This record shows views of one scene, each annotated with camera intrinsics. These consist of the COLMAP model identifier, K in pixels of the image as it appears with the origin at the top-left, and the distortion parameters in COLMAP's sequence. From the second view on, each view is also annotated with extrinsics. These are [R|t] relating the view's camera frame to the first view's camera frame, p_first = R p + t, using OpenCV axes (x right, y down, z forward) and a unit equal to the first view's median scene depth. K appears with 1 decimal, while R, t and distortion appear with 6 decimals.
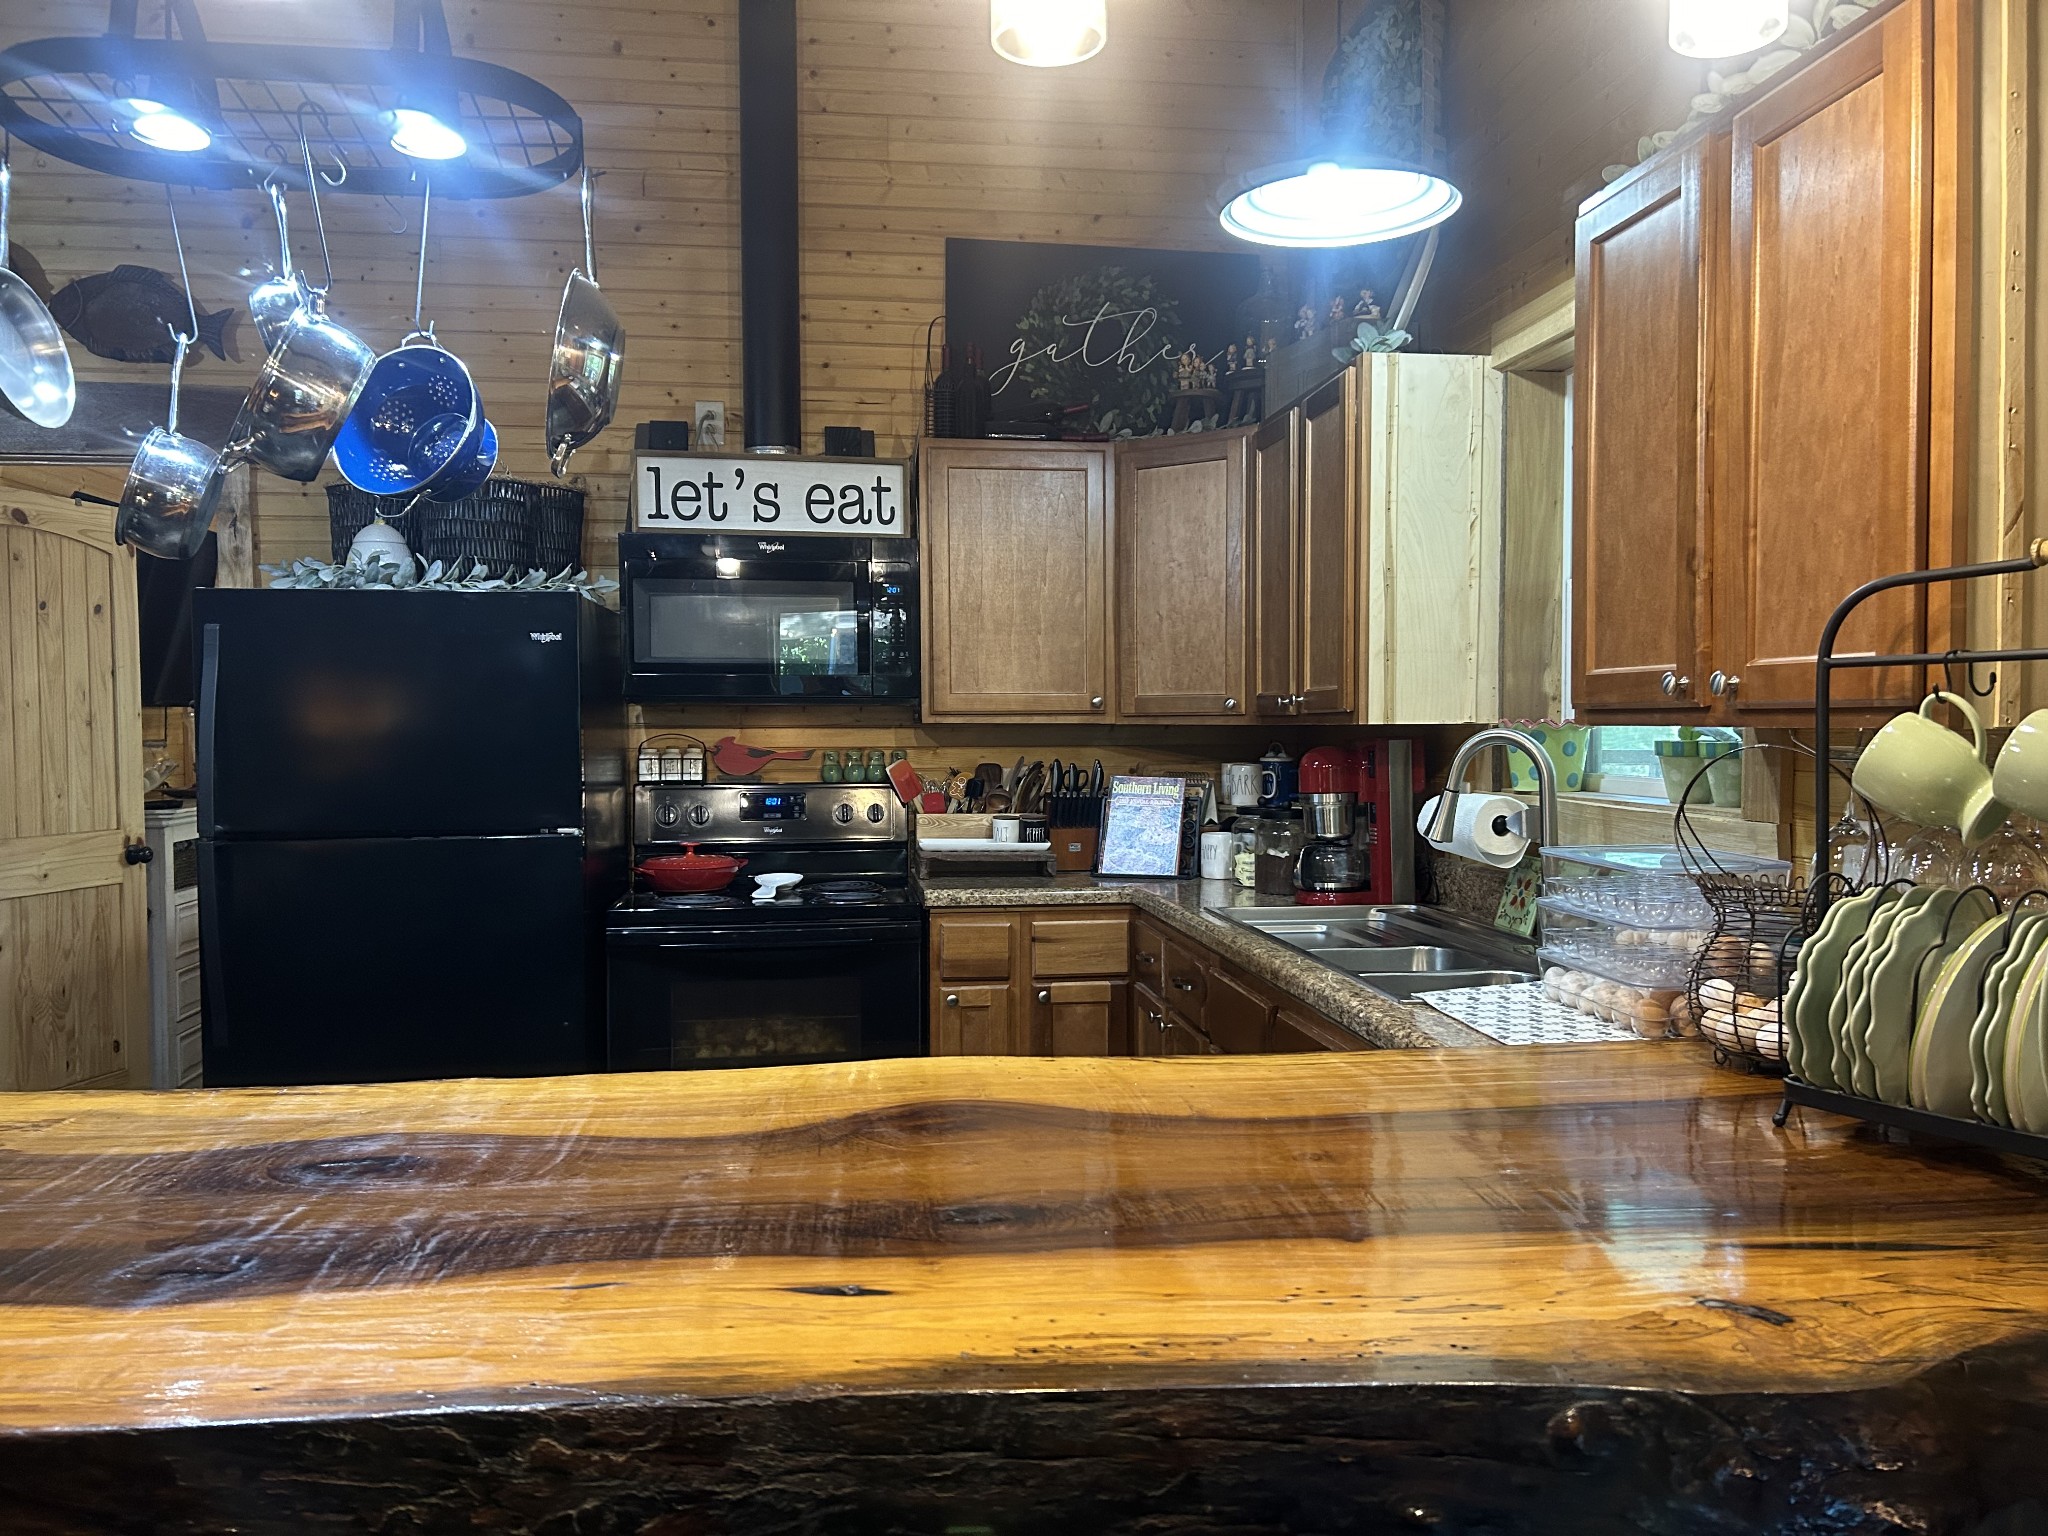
lens RADIAL K [[1577.6, 0, 980.0], [0, 1577.6, 774.5], [0, 0, 1]] dist [0.040415, -0.020019]
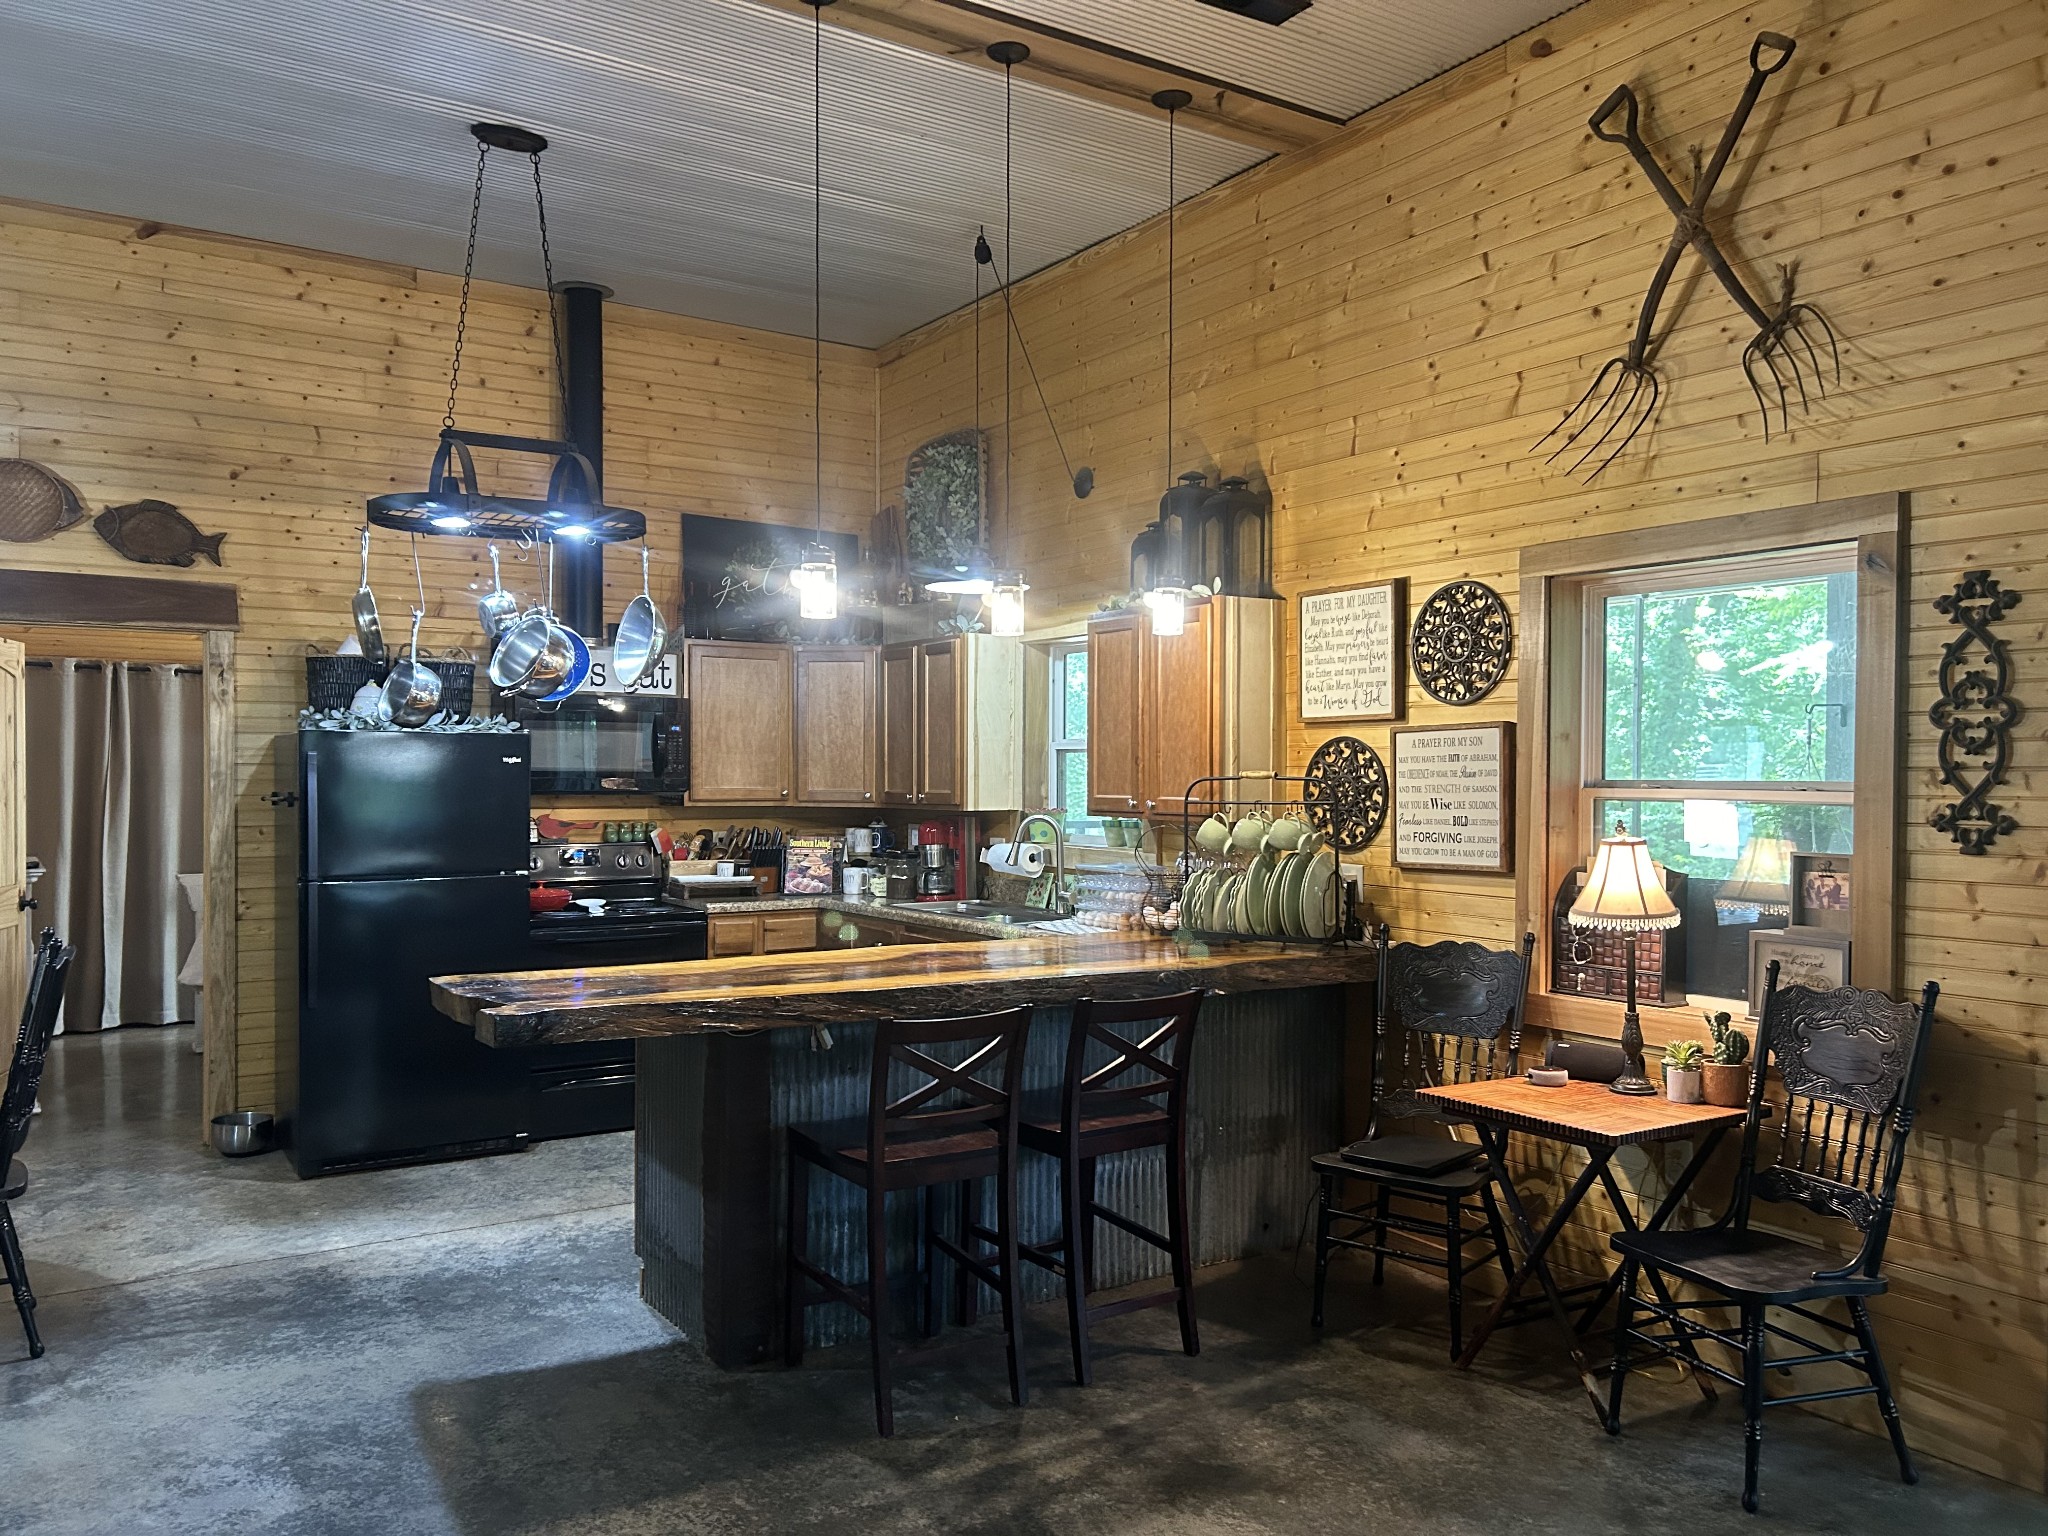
lens RADIAL K [[1577.6, 0, 1024.9], [0, 1577.6, 770.9], [0, 0, 1]] dist [0.040415, -0.020019]
pose [[0.894572, 0.006837, 0.446872, -0.502256], [0.008799, 0.999420, -0.032905, -0.012736], [-0.446838, 0.033368, 0.893992, -0.723888]]
